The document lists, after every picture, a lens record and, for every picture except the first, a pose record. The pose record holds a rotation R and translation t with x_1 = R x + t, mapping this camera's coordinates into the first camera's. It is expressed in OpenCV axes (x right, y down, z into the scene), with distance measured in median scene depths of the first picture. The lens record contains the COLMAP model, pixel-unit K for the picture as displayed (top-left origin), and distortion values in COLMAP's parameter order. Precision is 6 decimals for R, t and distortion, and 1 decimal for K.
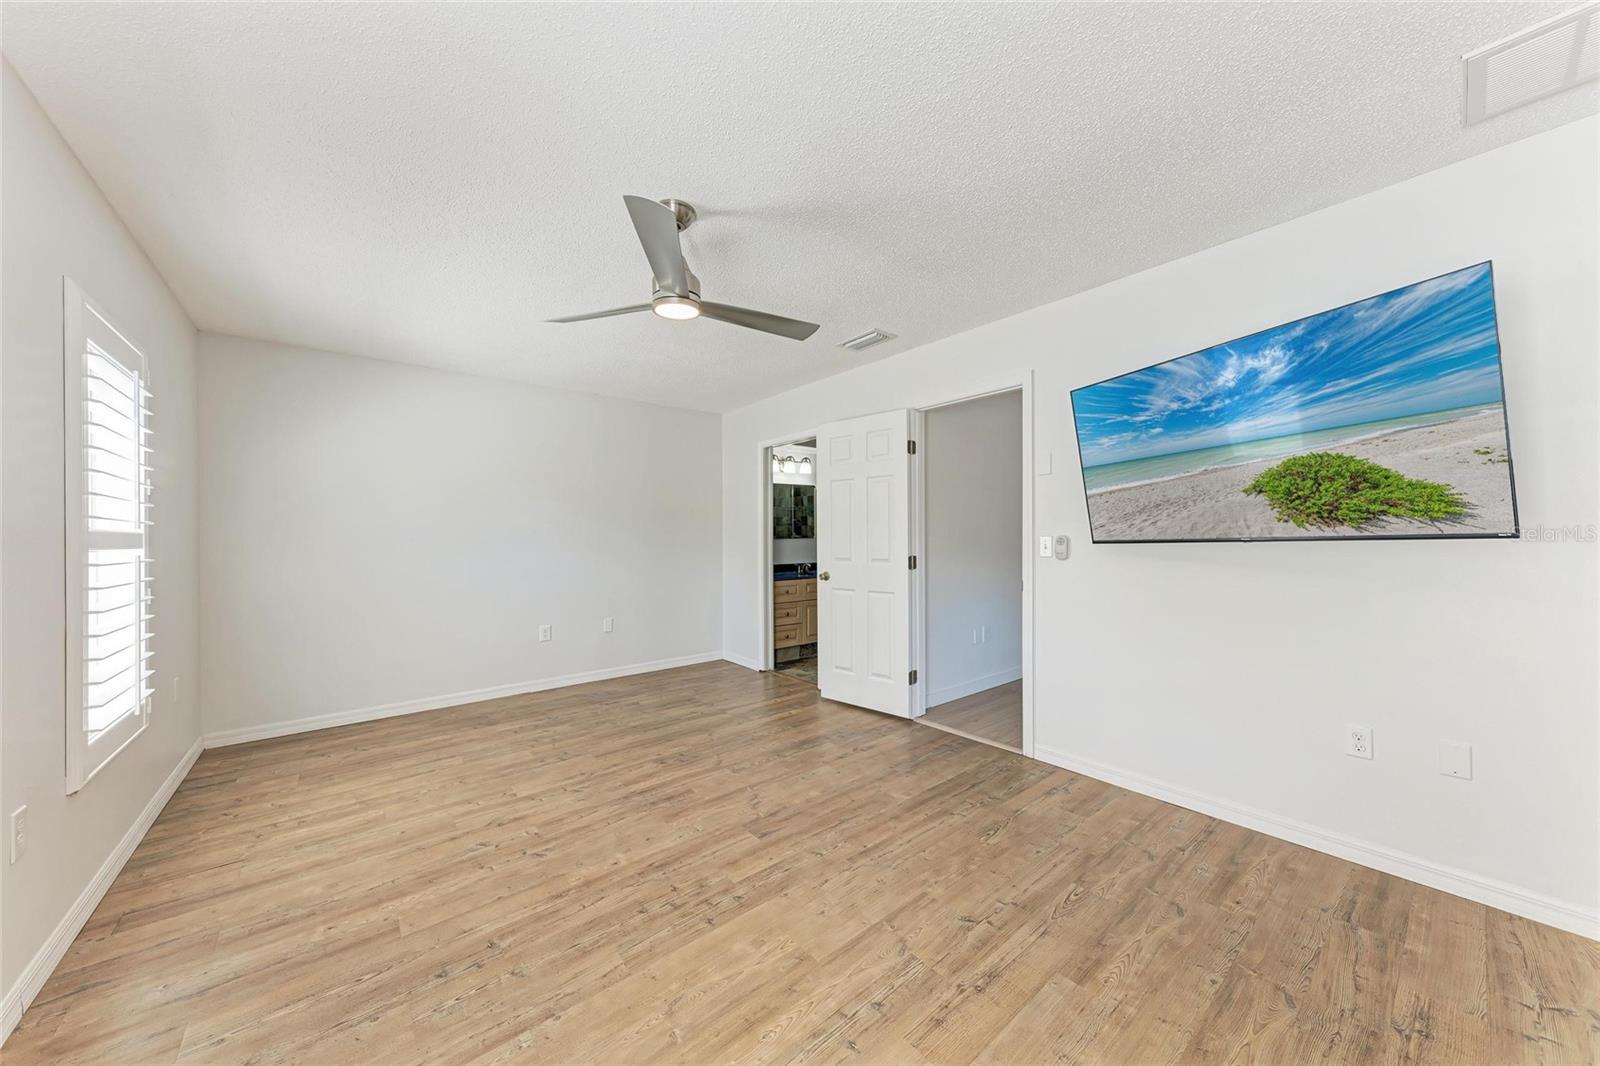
lens RADIAL K [[541.6, 0, 801.0], [0, 541.6, 535.1], [0, 0, 1]] dist [0.011880, -0.000041]
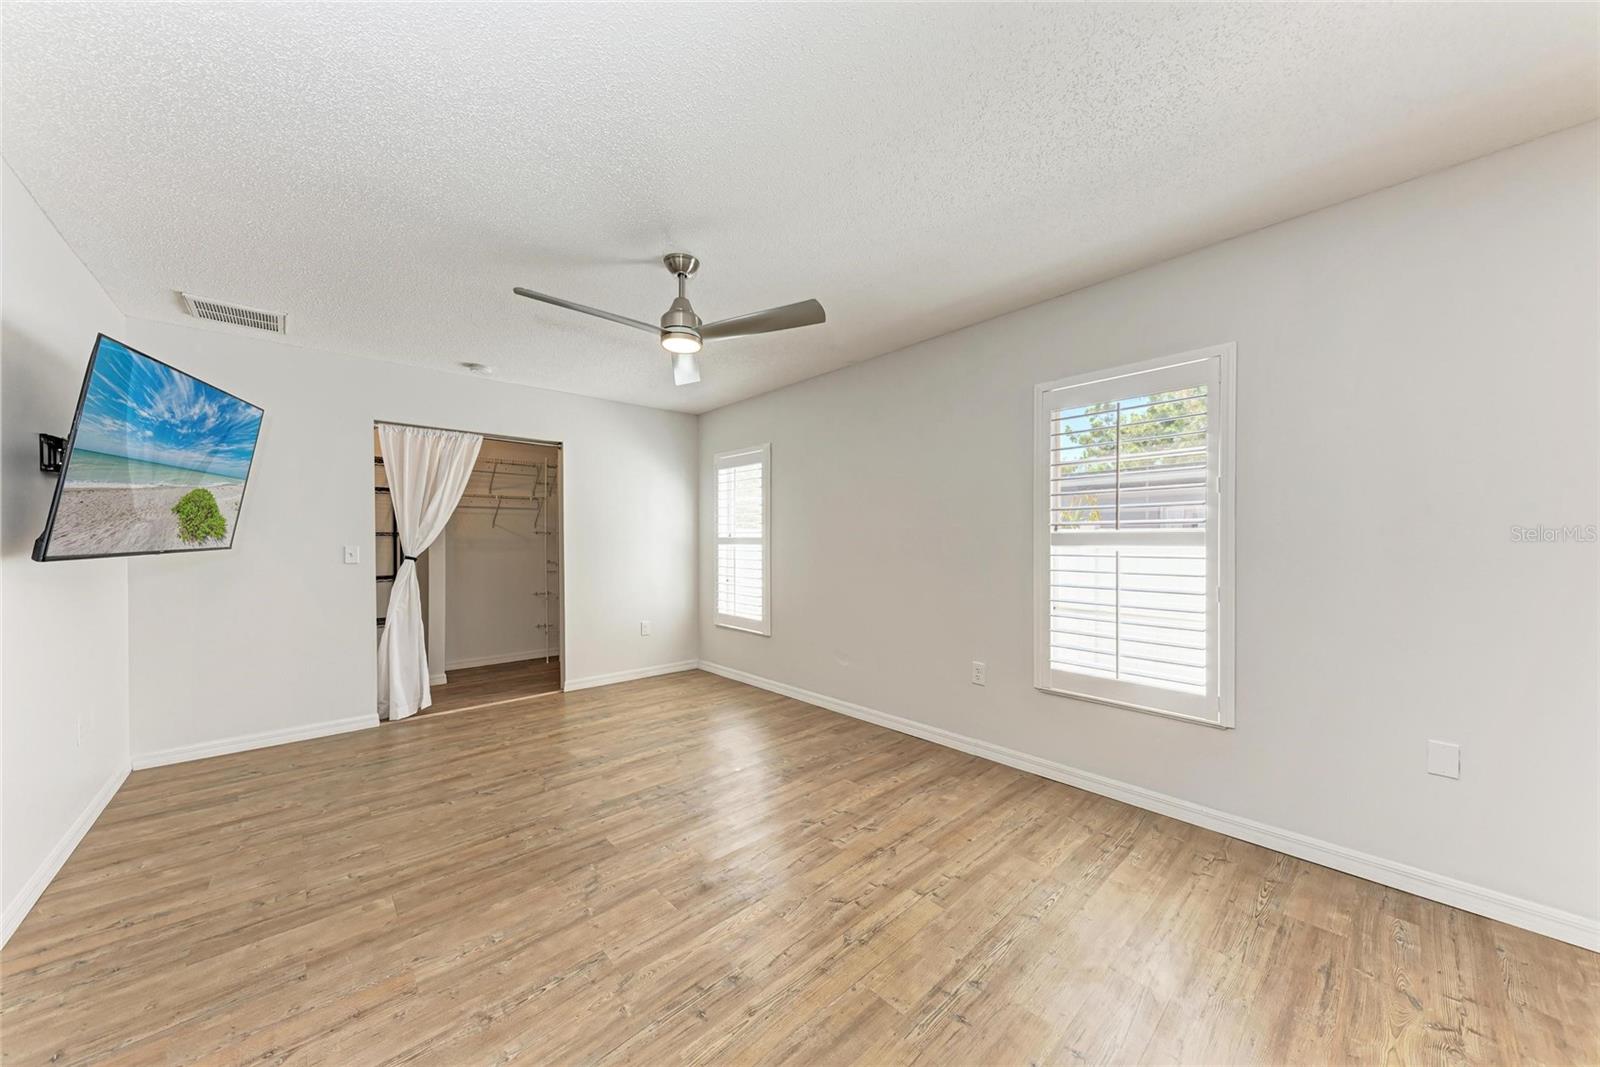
lens RADIAL K [[550.4, 0, 799.2], [0, 550.4, 536.7], [0, 0, 1]] dist [0.021360, -0.006901]
pose [[-0.998931, 0.013524, -0.044204, -0.433073], [0.013818, 0.999884, -0.006339, 0.002042], [0.044114, -0.006943, -0.999002, 2.224118]]
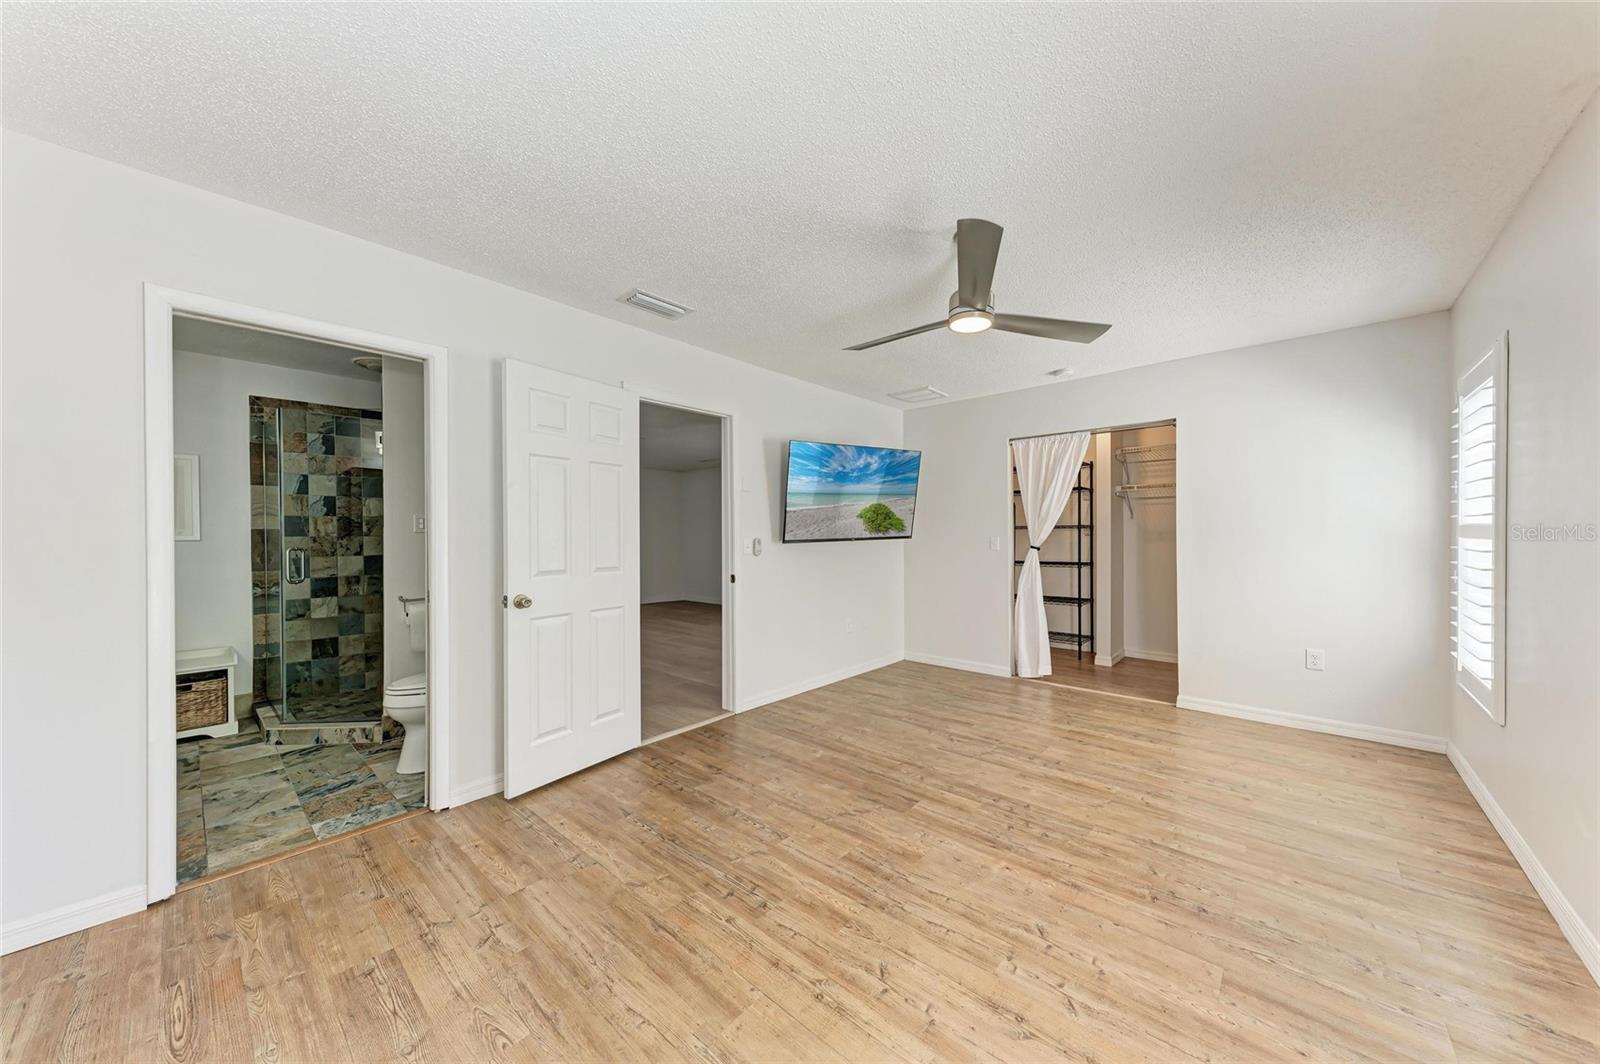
lens RADIAL K [[547.0, 0, 814.9], [0, 547.0, 537.5], [0, 0, 1]] dist [0.006245, -0.000138]
pose [[-0.157359, 0.006457, 0.987520, -1.270356], [0.005633, 0.999968, -0.005641, 0.012052], [-0.987525, 0.004675, -0.157390, 1.502891]]
